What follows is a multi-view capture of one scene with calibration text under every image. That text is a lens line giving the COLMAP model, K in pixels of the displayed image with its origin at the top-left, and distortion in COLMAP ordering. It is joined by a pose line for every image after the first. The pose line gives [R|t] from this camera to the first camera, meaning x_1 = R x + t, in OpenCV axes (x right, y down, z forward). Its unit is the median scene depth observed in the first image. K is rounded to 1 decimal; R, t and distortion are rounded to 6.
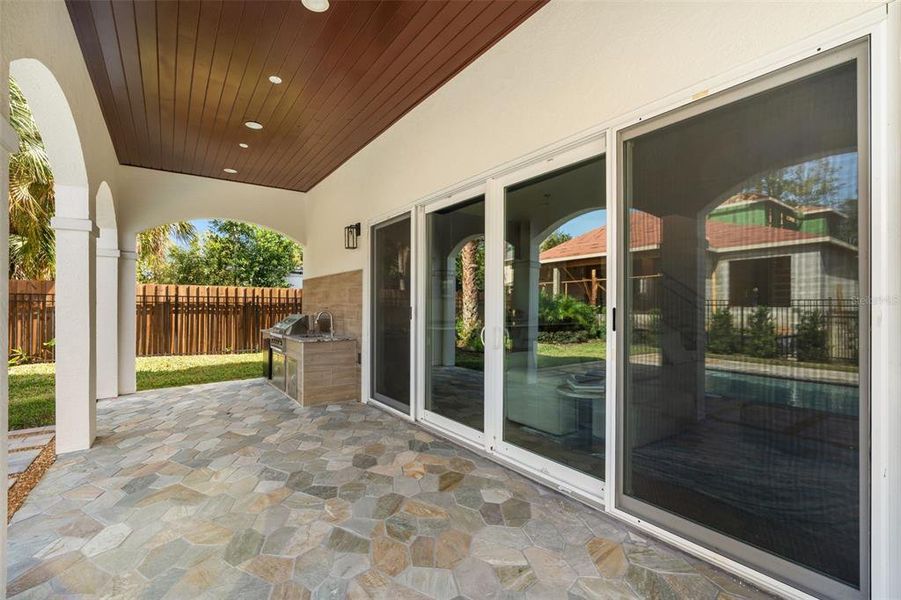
lens RADIAL K [[405.3, 0, 446.5], [0, 405.3, 304.6], [0, 0, 1]] dist [-0.000564, -0.000073]
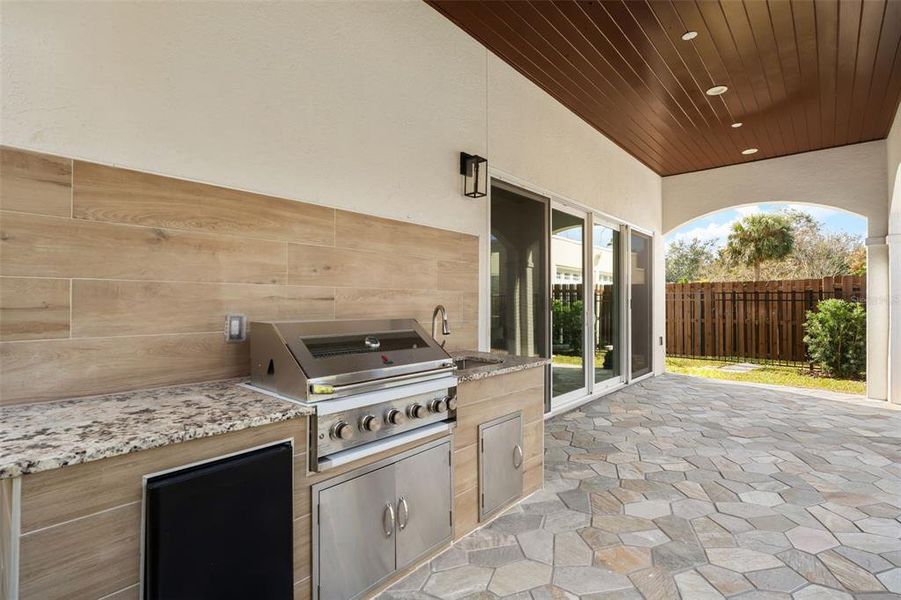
lens RADIAL K [[440.5, 0, 435.4], [0, 440.5, 302.5], [0, 0, 1]] dist [-0.001680, -0.000253]
pose [[-0.234177, 0.004166, 0.972185, -0.944591], [-0.000839, 0.999990, -0.004487, 0.017458], [-0.972194, -0.001867, -0.234171, 1.365978]]
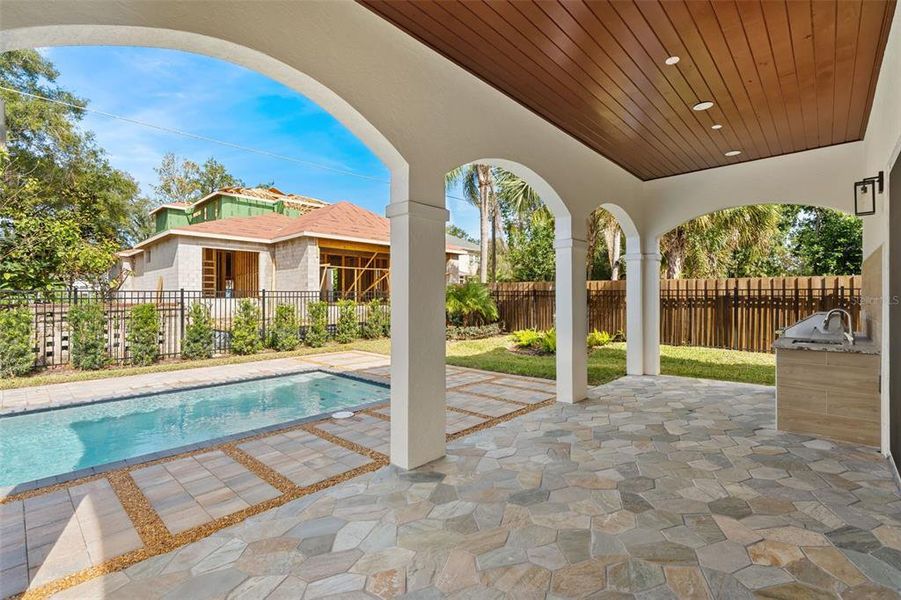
lens RADIAL K [[405.3, 0, 449.0], [0, 405.3, 296.9], [0, 0, 1]] dist [0.002242, 0.000510]
pose [[0.213875, -0.002670, -0.976857, 0.300394], [0.002148, 0.999995, -0.002263, -0.005129], [0.976859, -0.001615, 0.213880, 0.227130]]
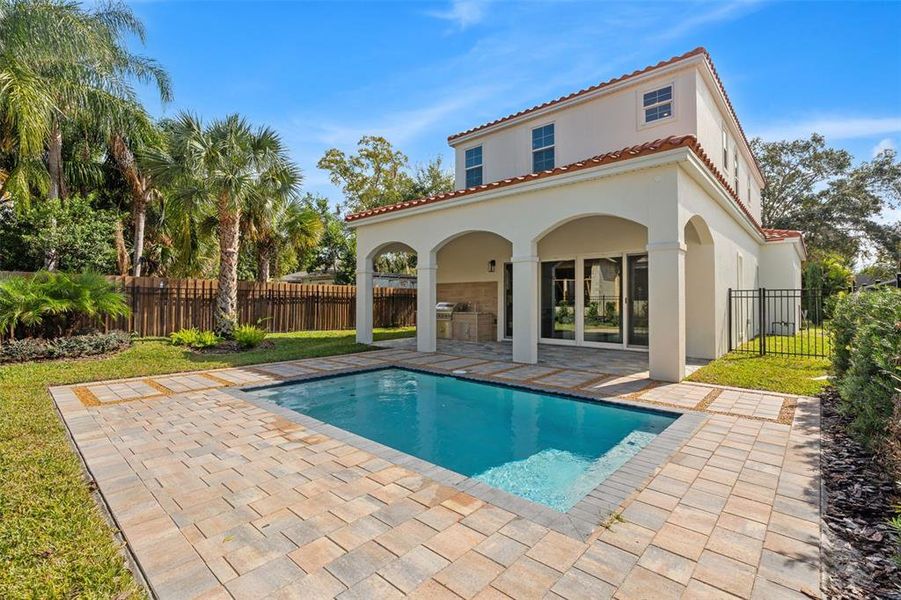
lens RADIAL K [[405.3, 0, 449.0], [0, 405.3, 296.9], [0, 0, 1]] dist [0.002242, 0.000510]
pose [[0.974519, 0.002005, 0.224295, -1.087468], [-0.001072, 0.999990, -0.004281, 0.008214], [-0.224302, 0.003932, 0.974512, -1.243429]]
